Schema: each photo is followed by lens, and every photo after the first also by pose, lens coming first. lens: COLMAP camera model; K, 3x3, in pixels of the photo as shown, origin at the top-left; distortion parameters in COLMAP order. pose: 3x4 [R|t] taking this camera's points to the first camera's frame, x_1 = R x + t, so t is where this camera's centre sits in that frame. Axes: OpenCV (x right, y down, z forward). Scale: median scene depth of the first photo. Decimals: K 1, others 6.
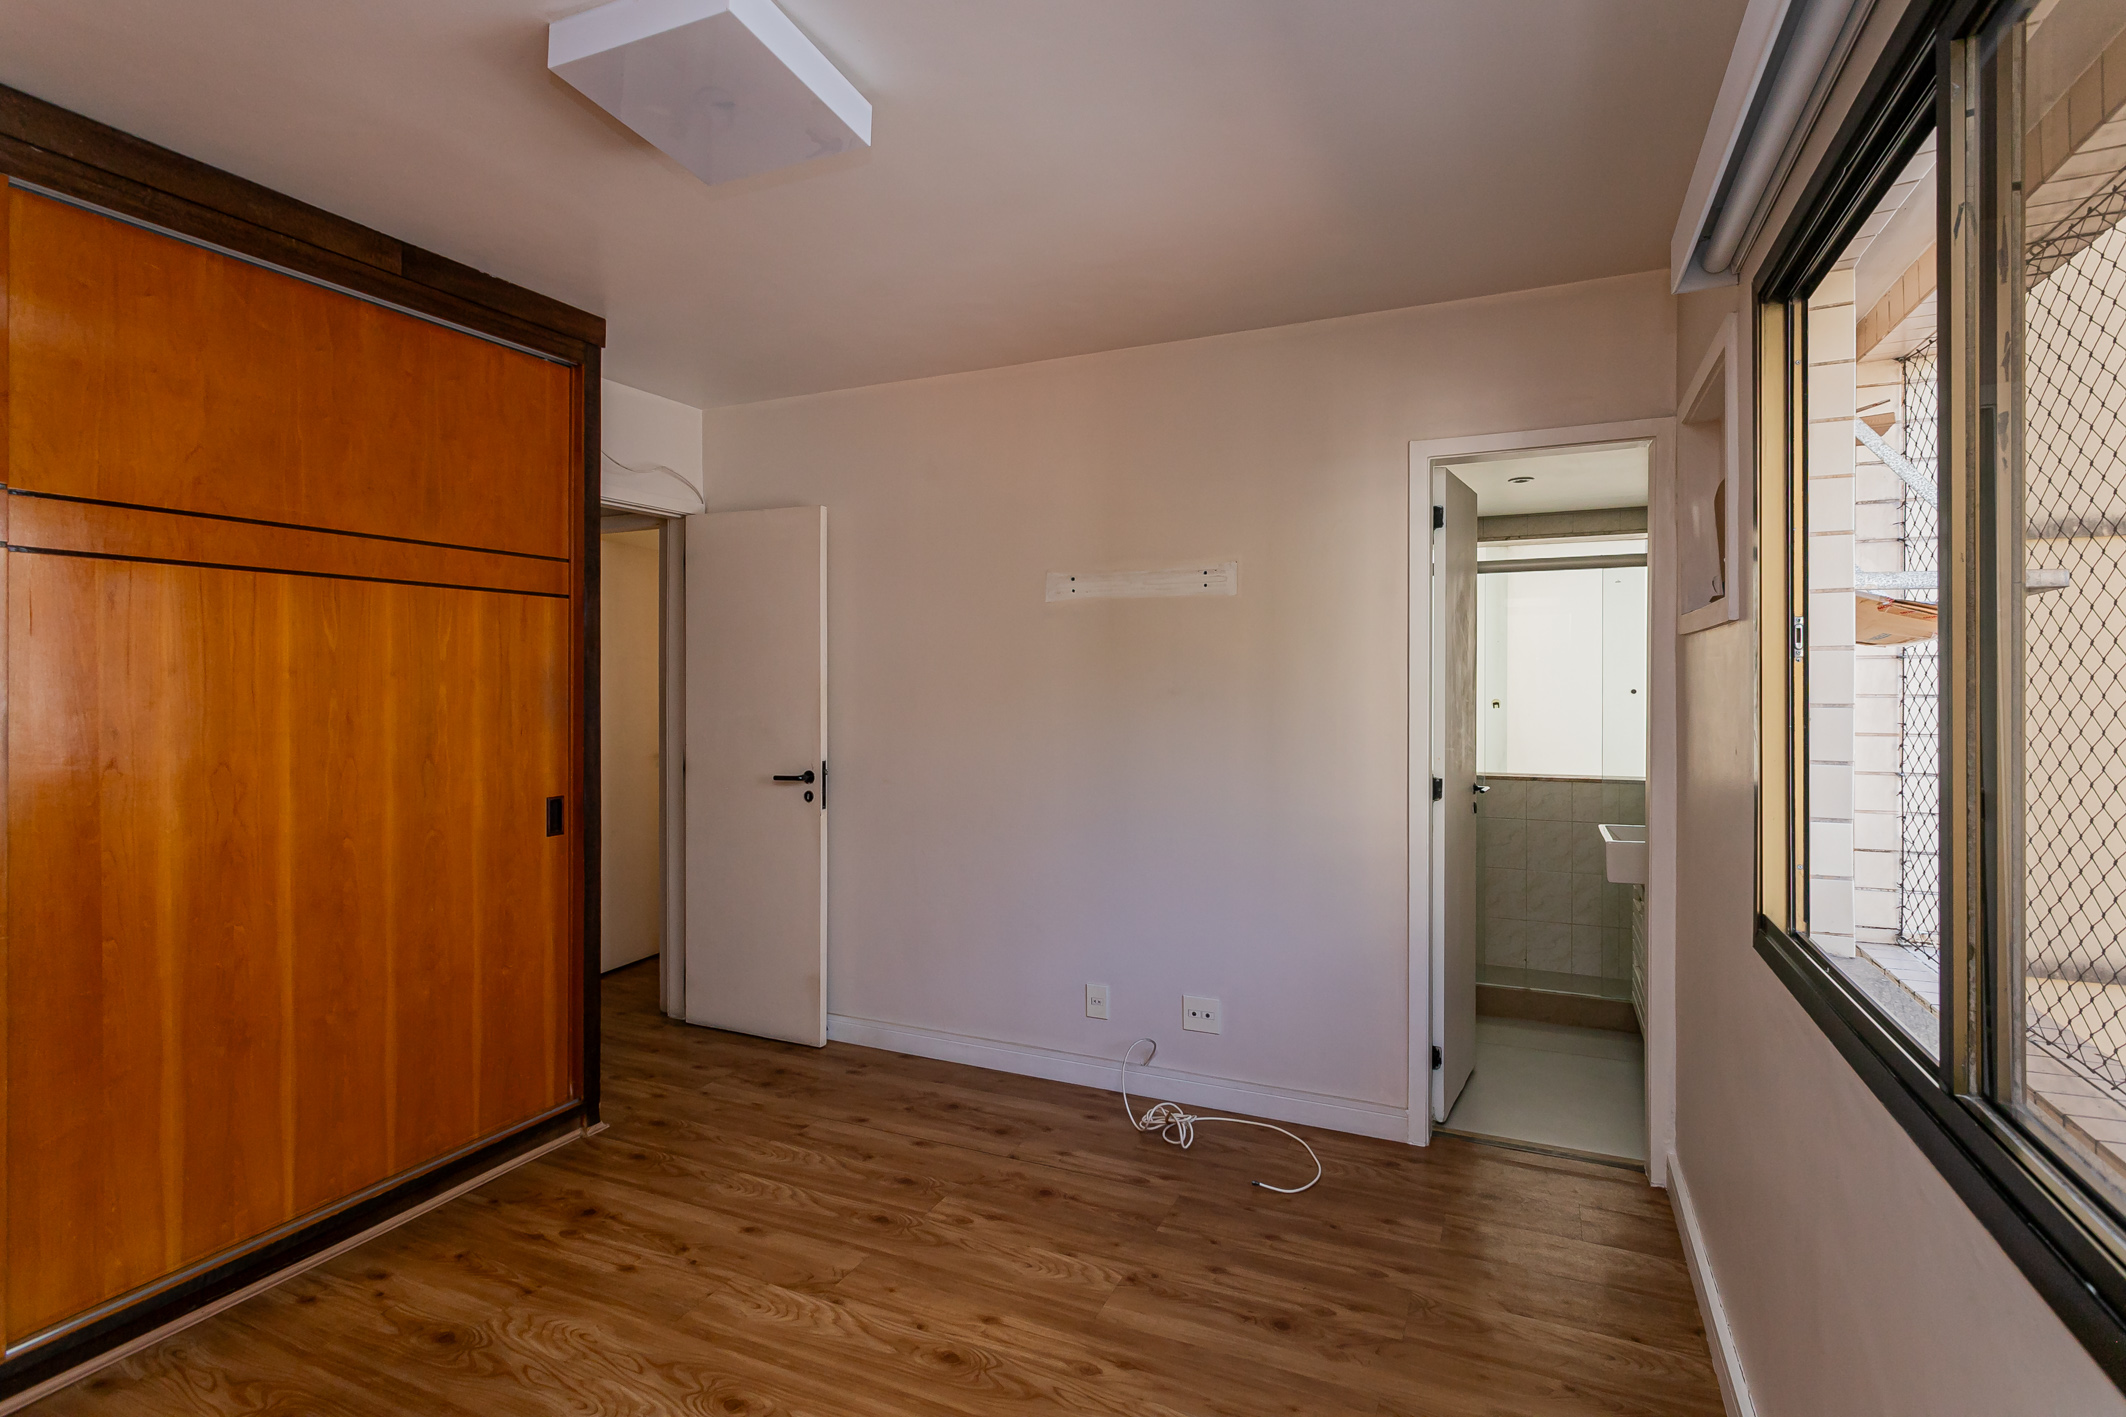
lens RADIAL K [[1019.9, 0, 1060.2], [0, 1019.9, 693.4], [0, 0, 1]] dist [0.003397, -0.000491]
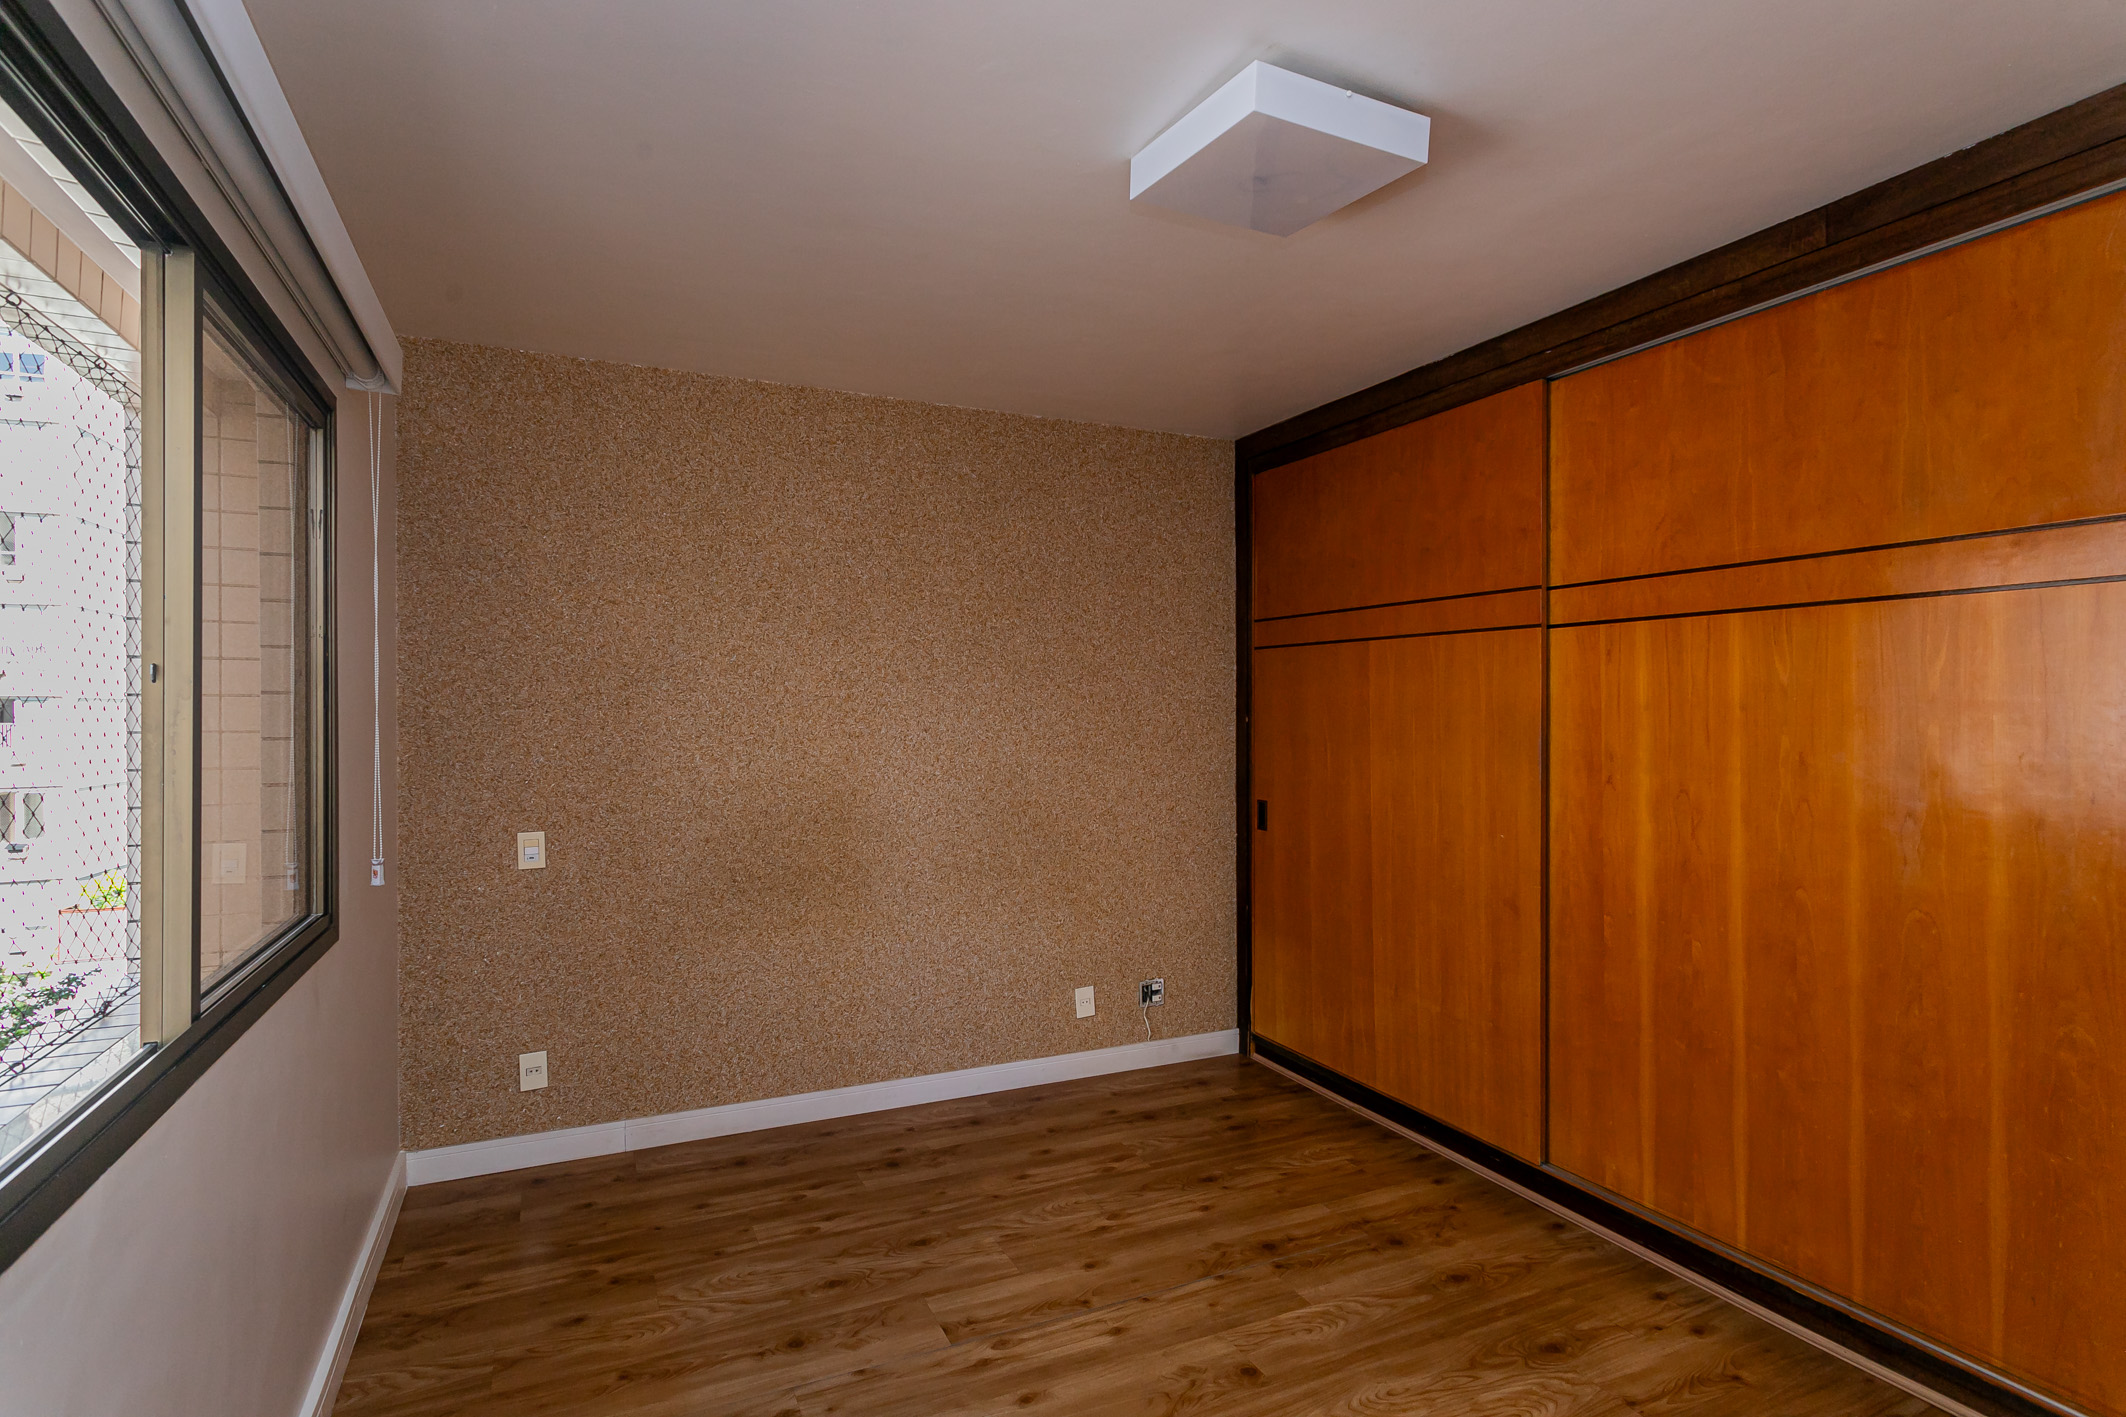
lens RADIAL K [[1013.9, 0, 1016.8], [0, 1013.9, 715.2], [0, 0, 1]] dist [0.001302, 0.000347]
pose [[-0.662983, 0.004215, -0.748623, 0.478462], [-0.006923, 0.999907, 0.011761, -0.021133], [0.748603, 0.012980, -0.662892, 1.137343]]
